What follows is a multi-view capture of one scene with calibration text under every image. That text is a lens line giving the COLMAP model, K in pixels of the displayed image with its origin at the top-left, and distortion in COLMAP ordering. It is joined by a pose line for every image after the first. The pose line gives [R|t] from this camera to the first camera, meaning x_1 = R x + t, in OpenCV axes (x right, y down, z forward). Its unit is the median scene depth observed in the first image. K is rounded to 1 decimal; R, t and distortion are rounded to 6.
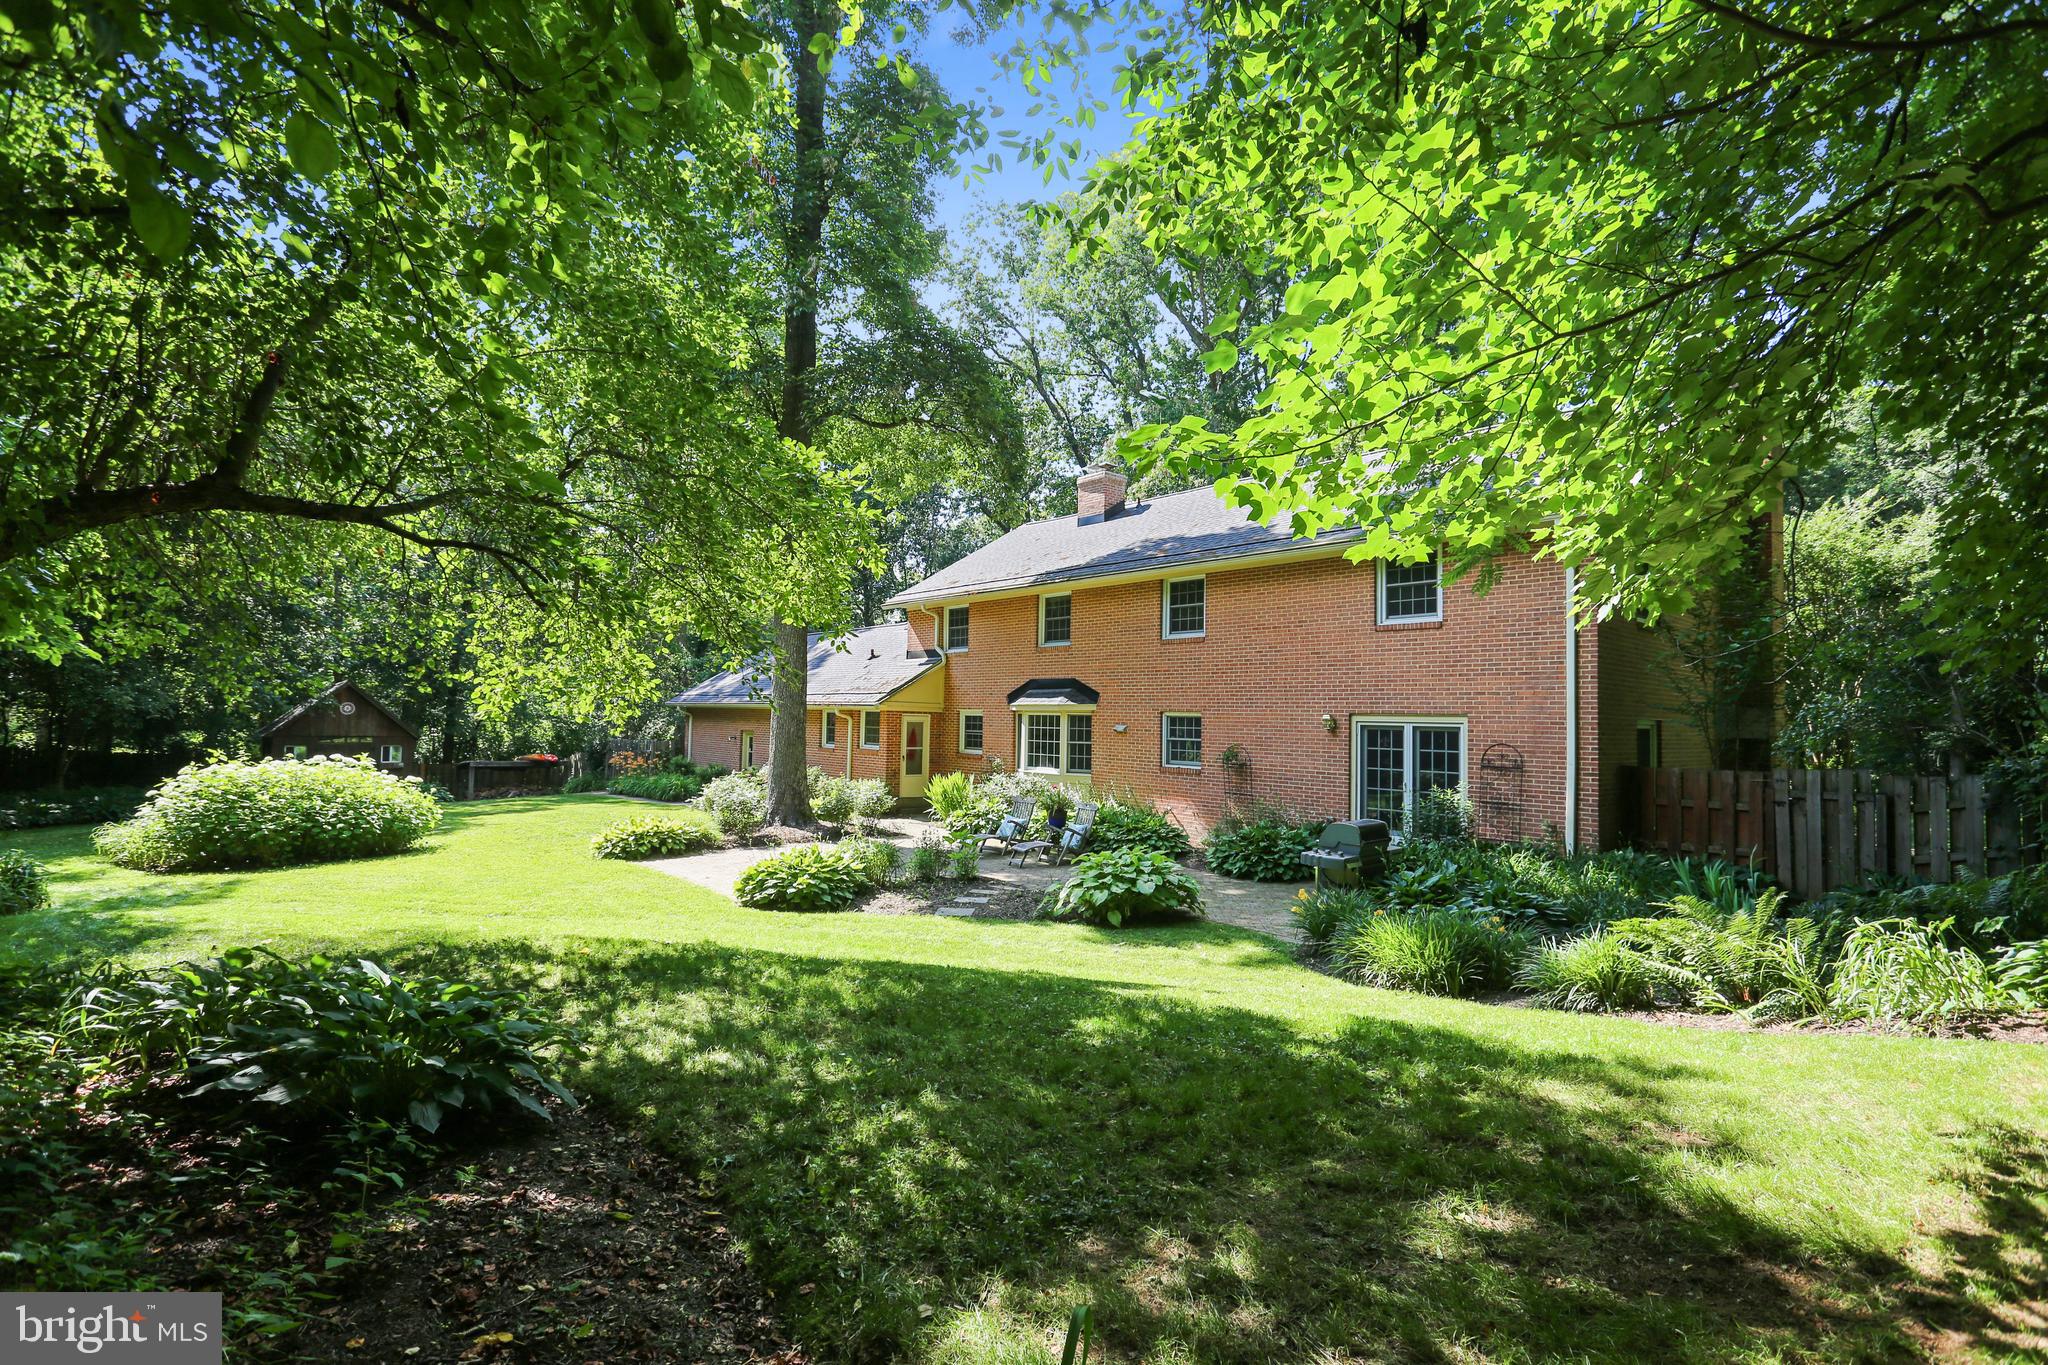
lens RADIAL K [[980.1, 0, 998.4], [0, 980.1, 672.9], [0, 0, 1]] dist [-0.005481, -0.001726]
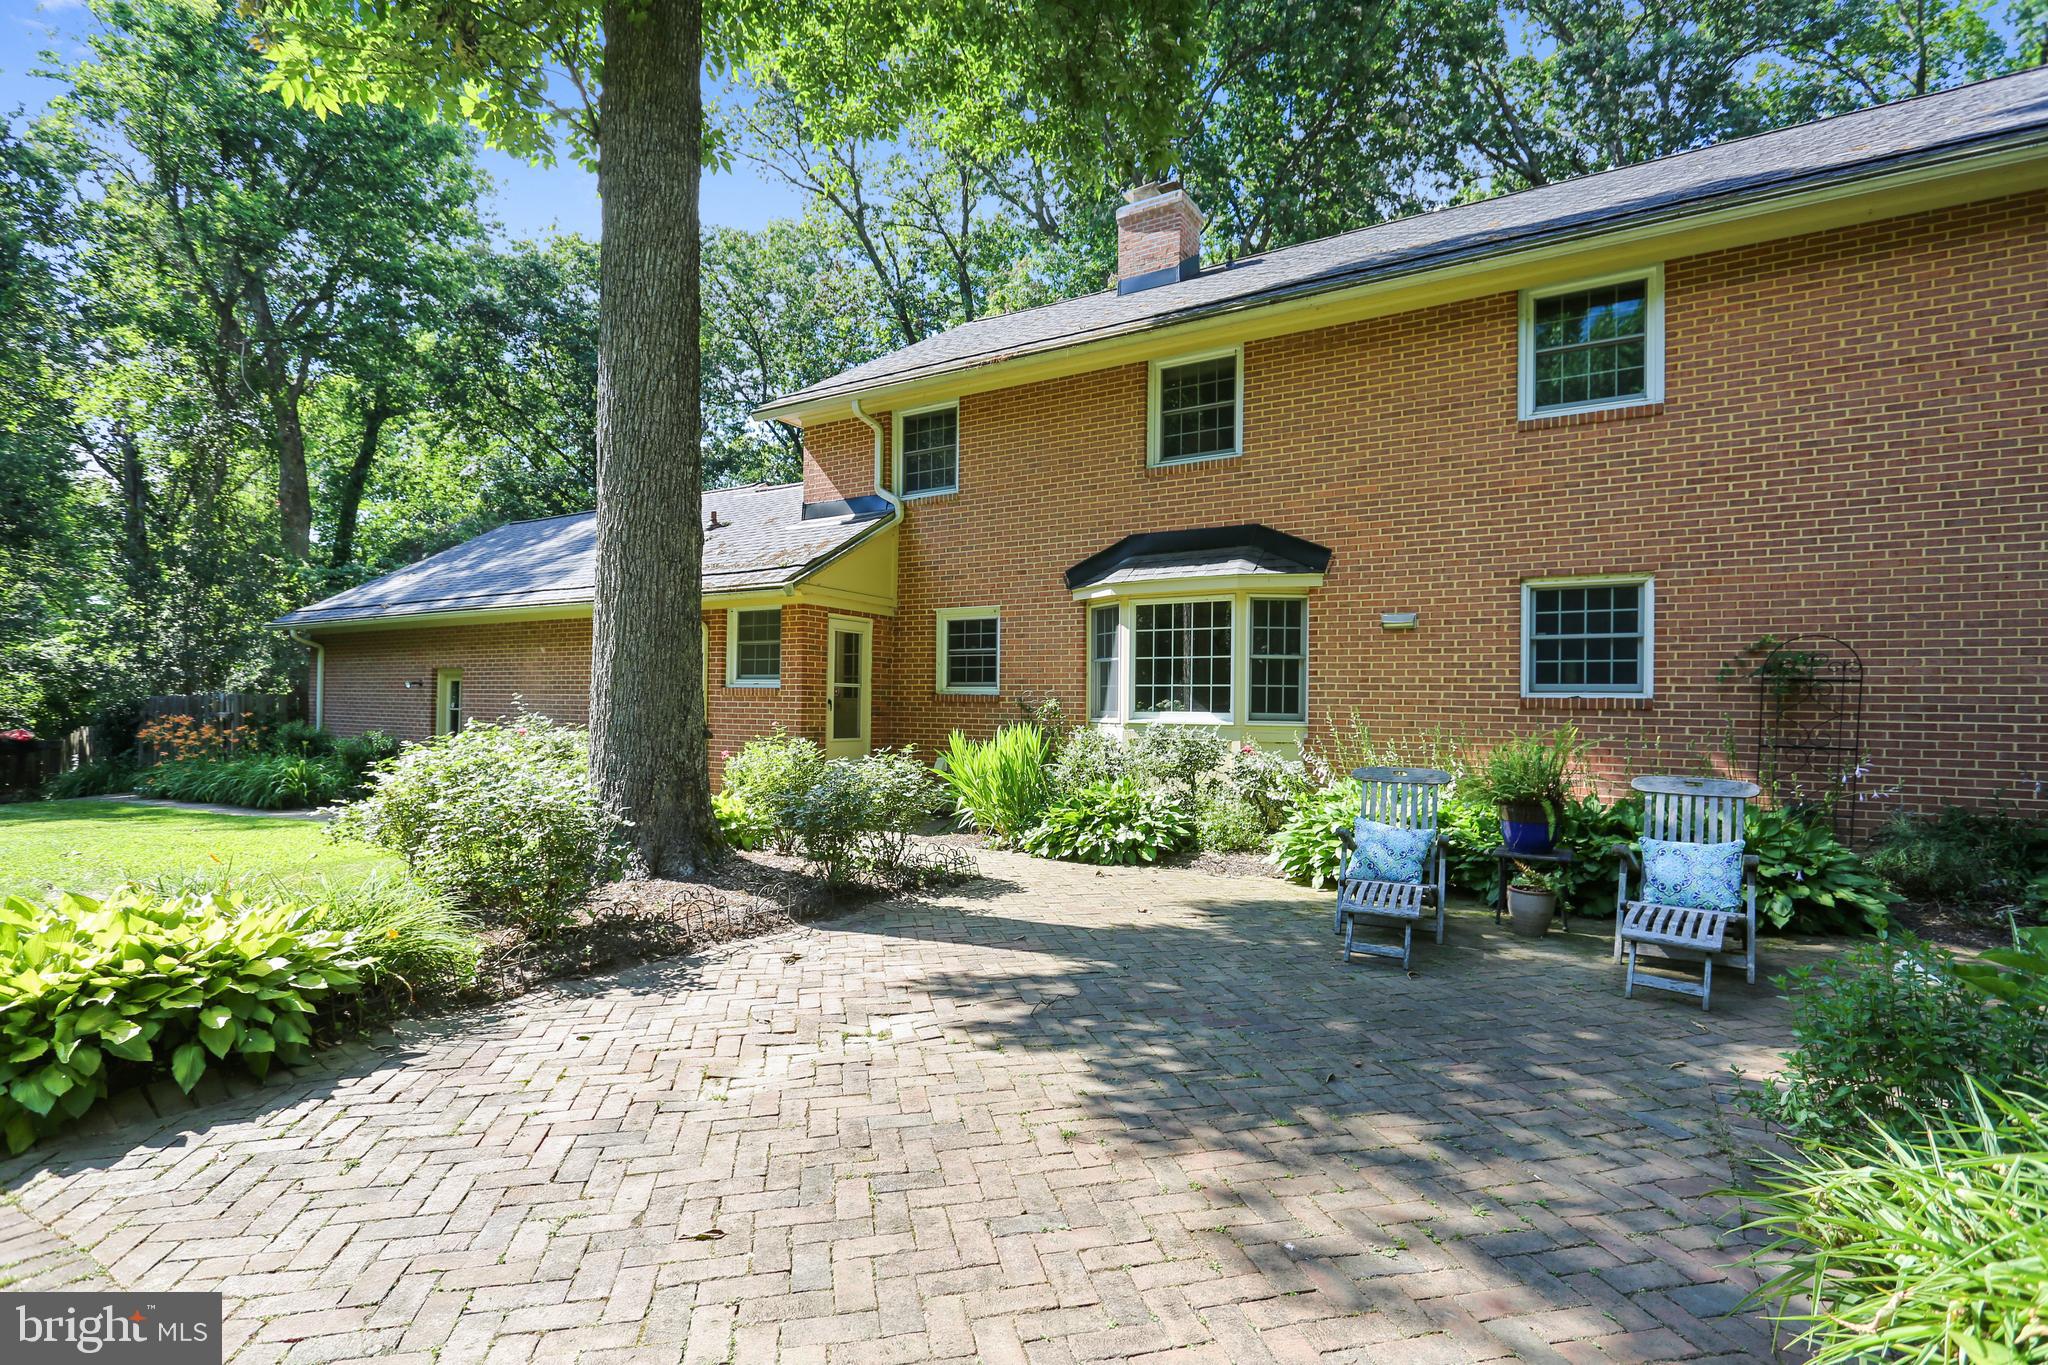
lens RADIAL K [[980.1, 0, 1008.0], [0, 980.1, 700.9], [0, 0, 1]] dist [-0.005481, -0.001726]
pose [[0.952150, -0.004917, 0.305592, -0.202780], [-0.008519, 0.999055, 0.042617, 0.079602], [-0.305513, -0.043181, 0.951208, 0.637924]]
